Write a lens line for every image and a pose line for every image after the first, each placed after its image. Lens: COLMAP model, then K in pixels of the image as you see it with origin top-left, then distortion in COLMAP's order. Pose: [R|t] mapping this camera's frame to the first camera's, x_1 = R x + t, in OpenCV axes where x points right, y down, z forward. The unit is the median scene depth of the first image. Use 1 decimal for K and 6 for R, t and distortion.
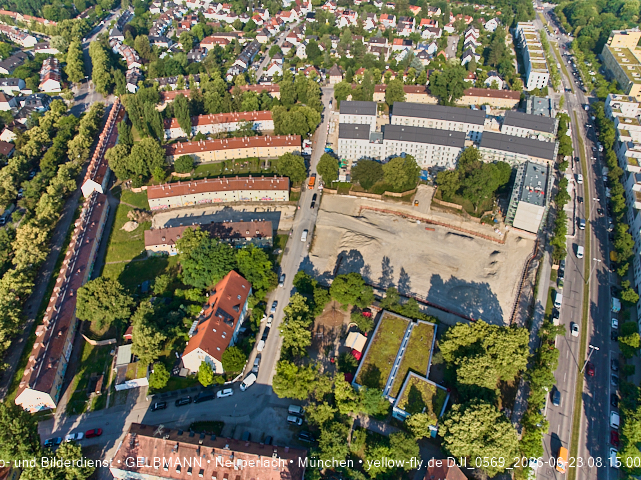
lens RADIAL K [[451.4, 0, 319.7], [0, 451.4, 173.0], [0, 0, 1]] dist [-0.021981, 0.007750]
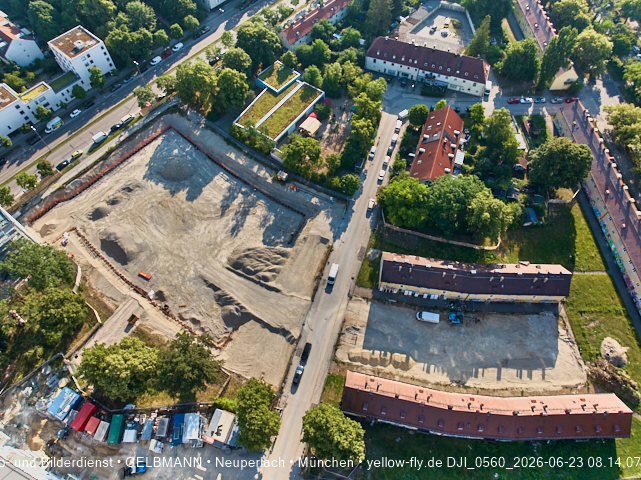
lens RADIAL K [[451.4, 0, 319.7], [0, 451.4, 173.0], [0, 0, 1]] dist [-0.021981, 0.007750]
pose [[-0.980996, -0.151260, 0.121523, -0.060941], [0.112156, 0.069018, 0.991291, -0.456187], [-0.158330, 0.986082, -0.050742, 0.732199]]
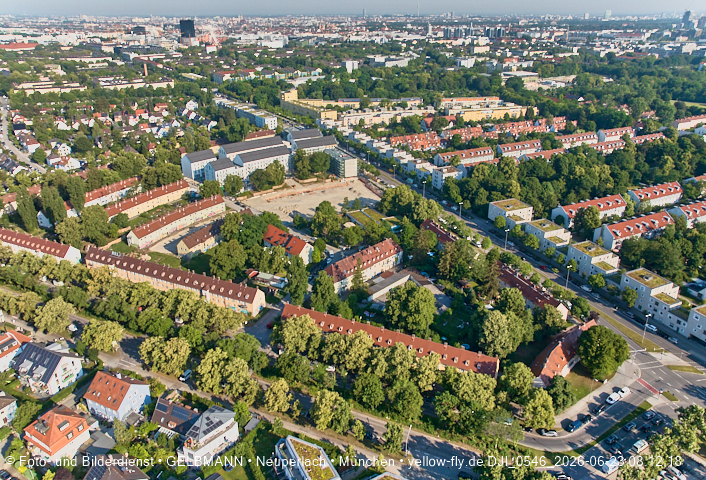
lens RADIAL K [[498.2, 0, 352.9], [0, 498.2, 192.4], [0, 0, 1]] dist [-0.017986, 0.000131]
pose [[0.607865, -0.273813, 0.745337, -0.862509], [0.423444, 0.905835, -0.012568, 0.178392], [-0.671711, 0.323248, 0.666570, -0.247296]]
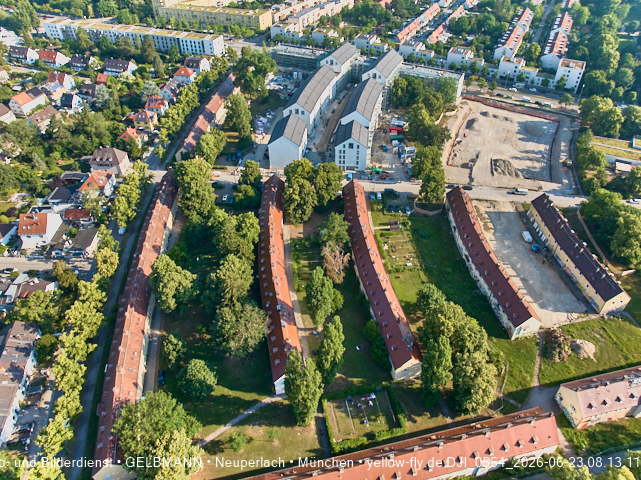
lens RADIAL K [[451.4, 0, 319.7], [0, 451.4, 173.0], [0, 0, 1]] dist [-0.021981, 0.007750]
pose [[0.016331, -0.575075, 0.817937, -0.709710], [0.538113, 0.694527, 0.477564, -0.521121], [-0.842715, 0.432343, 0.320798, 0.857874]]
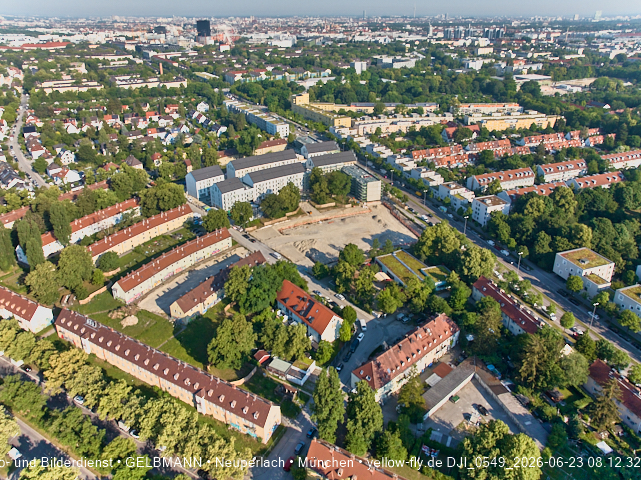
lens RADIAL K [[451.4, 0, 319.7], [0, 451.4, 173.0], [0, 0, 1]] dist [-0.021981, 0.007750]
pose [[0.661547, -0.252527, 0.706106, -0.635451], [0.398420, 0.916066, -0.045662, 0.029940], [-0.635309, 0.311534, 0.706632, -0.015744]]
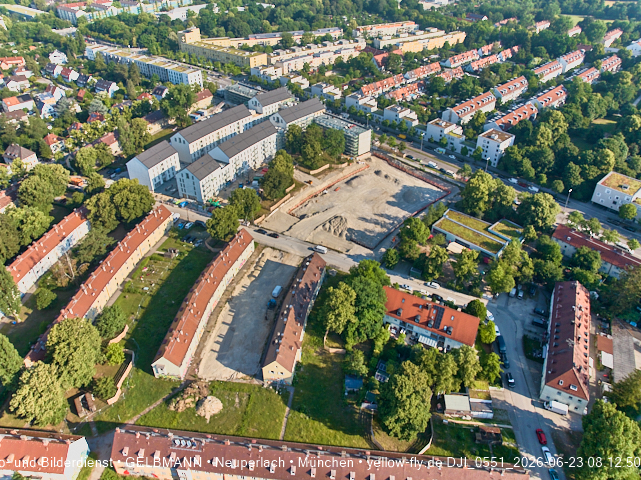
lens RADIAL K [[451.4, 0, 319.7], [0, 451.4, 173.0], [0, 0, 1]] dist [-0.021981, 0.007750]
pose [[0.325370, -0.461306, 0.825428, -0.639677], [0.502872, 0.823665, 0.262097, -0.214555], [-0.800784, 0.329806, 0.499974, 0.370909]]
